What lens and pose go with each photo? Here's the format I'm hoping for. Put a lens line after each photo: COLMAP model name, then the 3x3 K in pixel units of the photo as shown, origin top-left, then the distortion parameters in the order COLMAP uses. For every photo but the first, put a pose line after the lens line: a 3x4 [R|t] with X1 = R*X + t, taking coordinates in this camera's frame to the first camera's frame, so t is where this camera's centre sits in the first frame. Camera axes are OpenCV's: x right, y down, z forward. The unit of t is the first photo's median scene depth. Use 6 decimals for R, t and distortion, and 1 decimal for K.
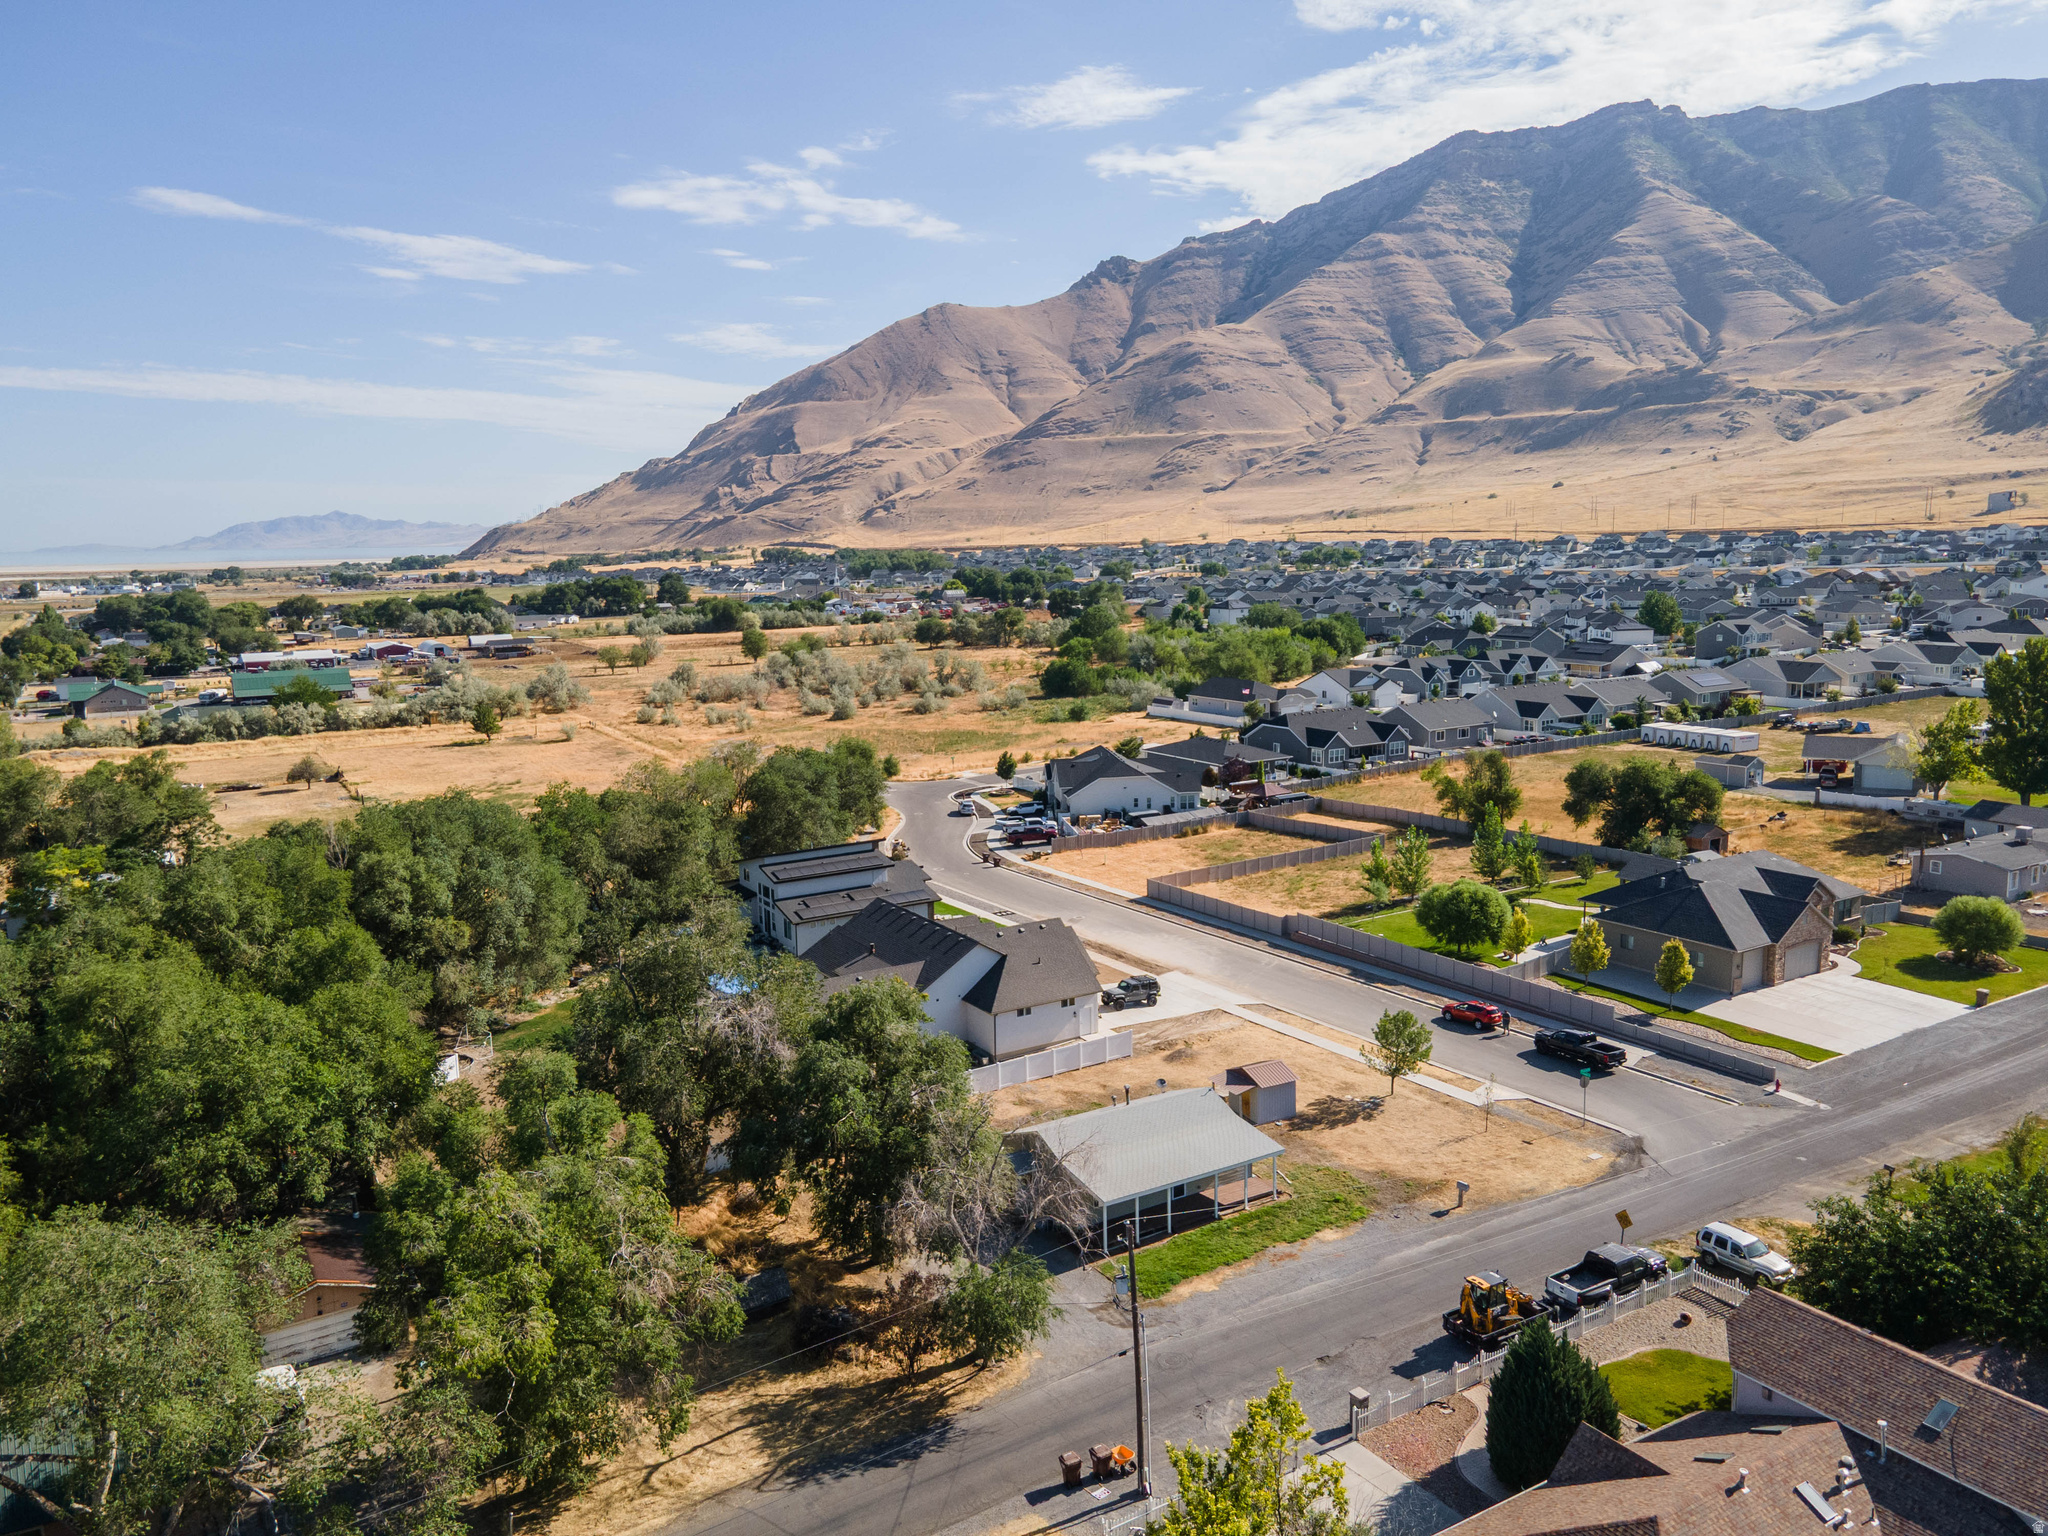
lens RADIAL K [[1483.9, 0, 993.0], [0, 1483.9, 768.0], [0, 0, 1]] dist [0.048394, -0.020710]
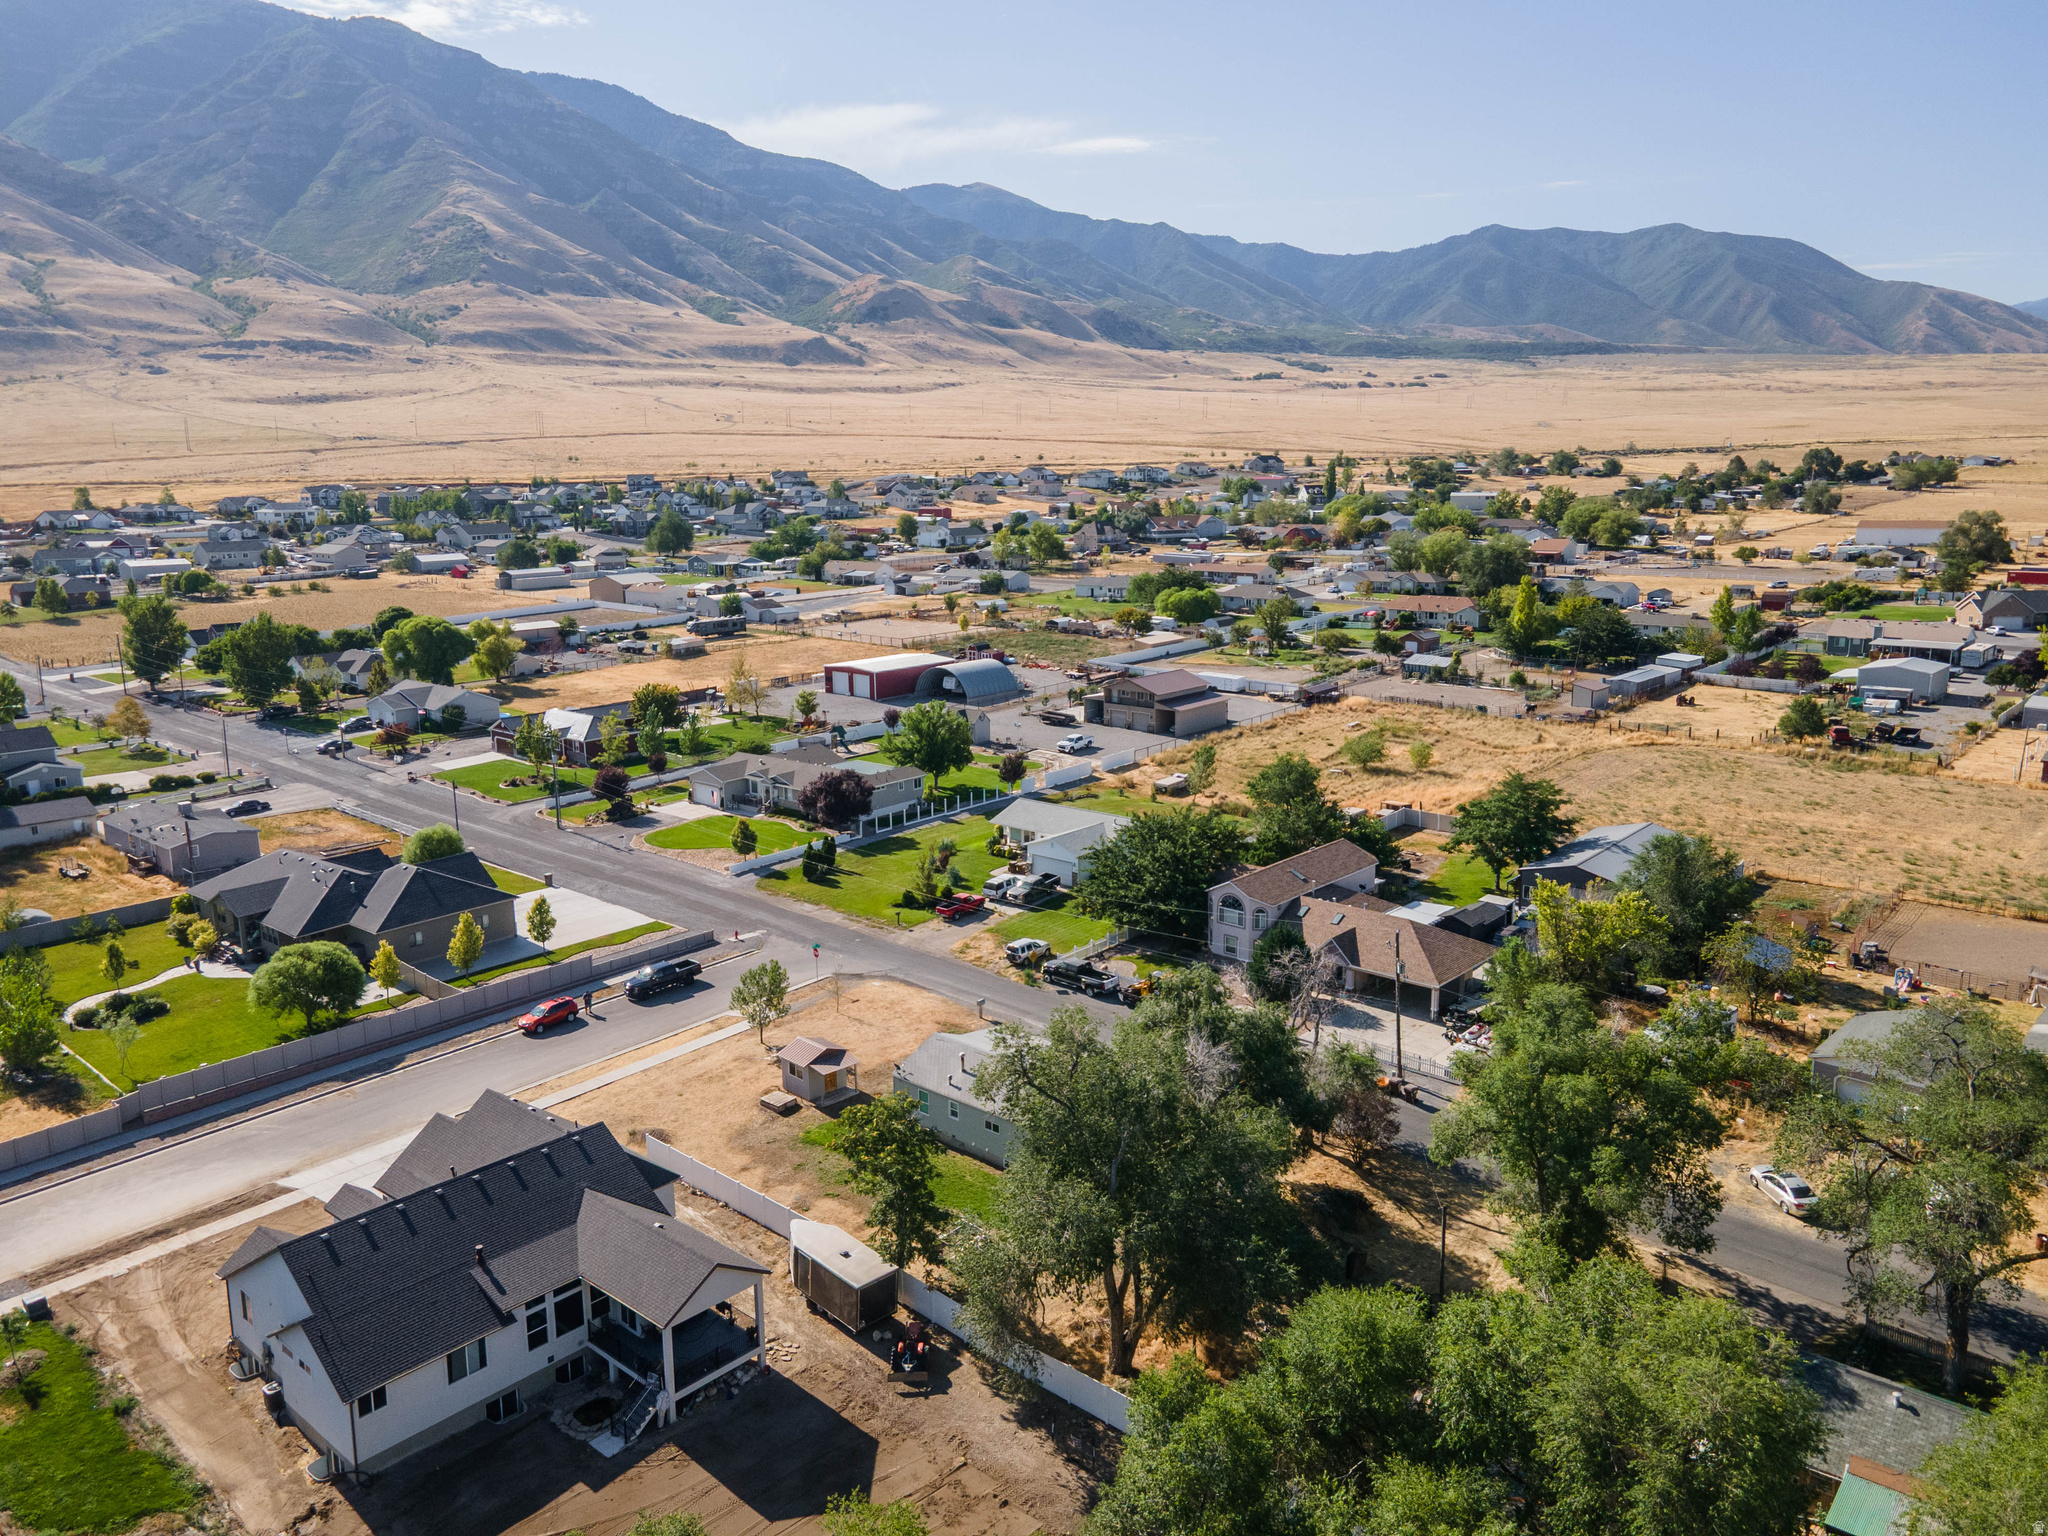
lens RADIAL K [[1489.1, 0, 1006.8], [0, 1489.1, 762.8], [0, 0, 1]] dist [0.028420, 0.024673]
pose [[-0.297294, -0.162784, 0.940807, -0.145380], [0.169719, 0.960657, 0.219849, -0.035457], [-0.939581, 0.225033, -0.257970, 0.195243]]
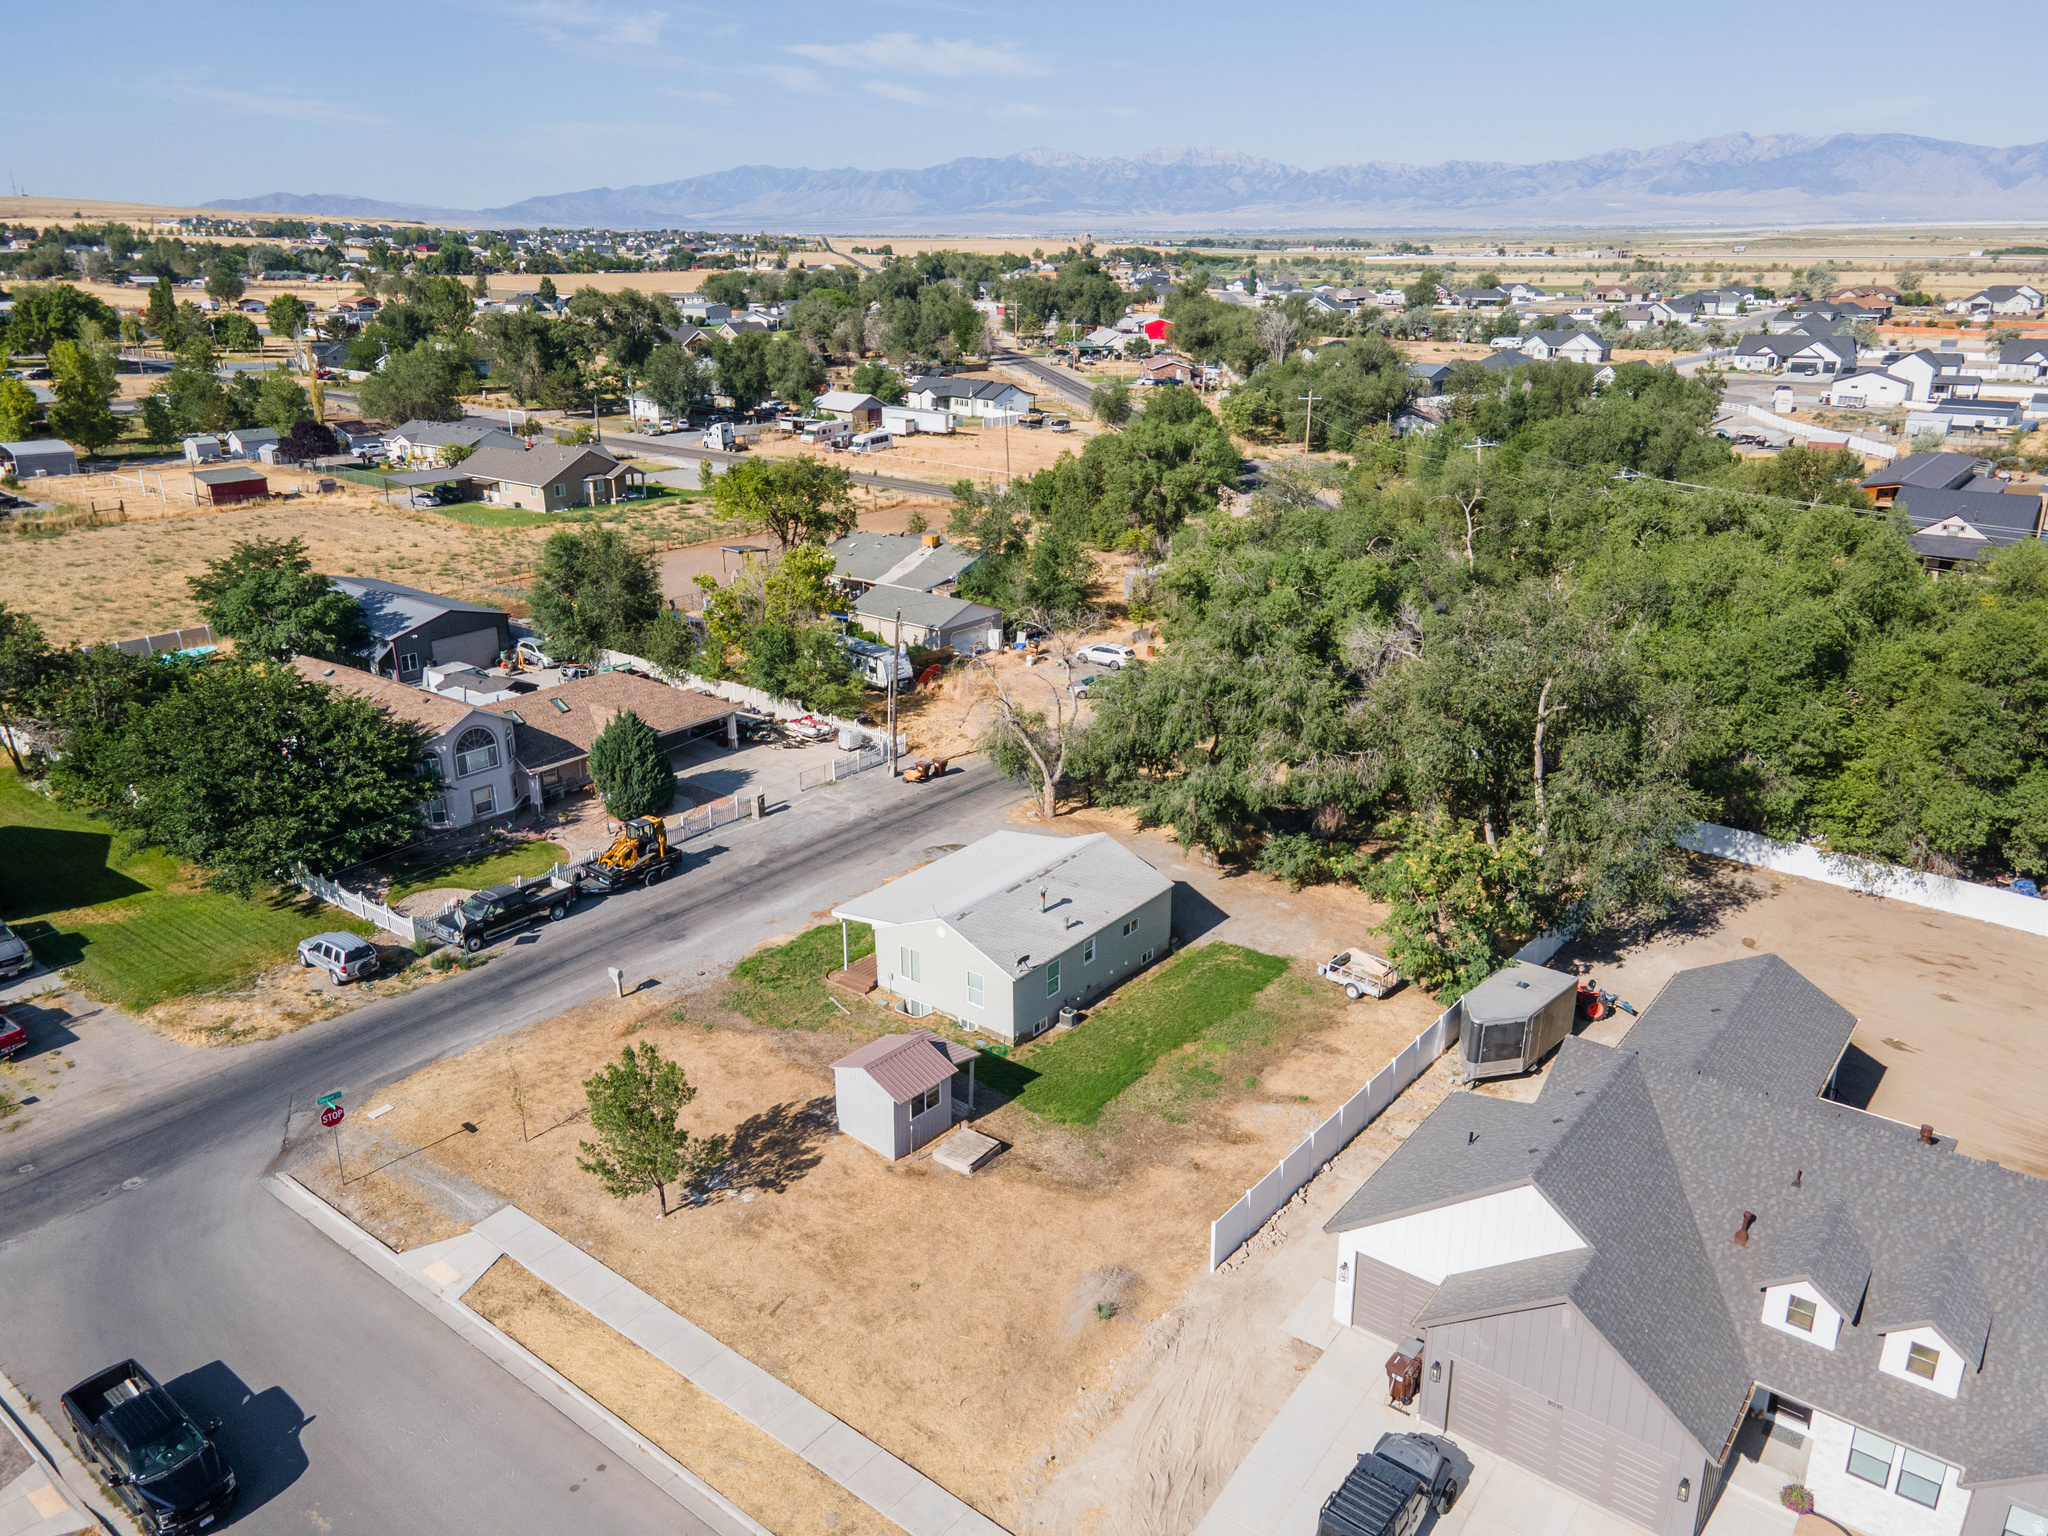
lens RADIAL K [[1497.9, 0, 1005.9], [0, 1497.9, 758.2], [0, 0, 1]] dist [0.038642, -0.006288]
pose [[-0.933729, 0.148274, -0.325830, 0.055486], [-0.024373, 0.881744, 0.471098, -0.031707], [0.357151, 0.447819, -0.819696, 0.256524]]
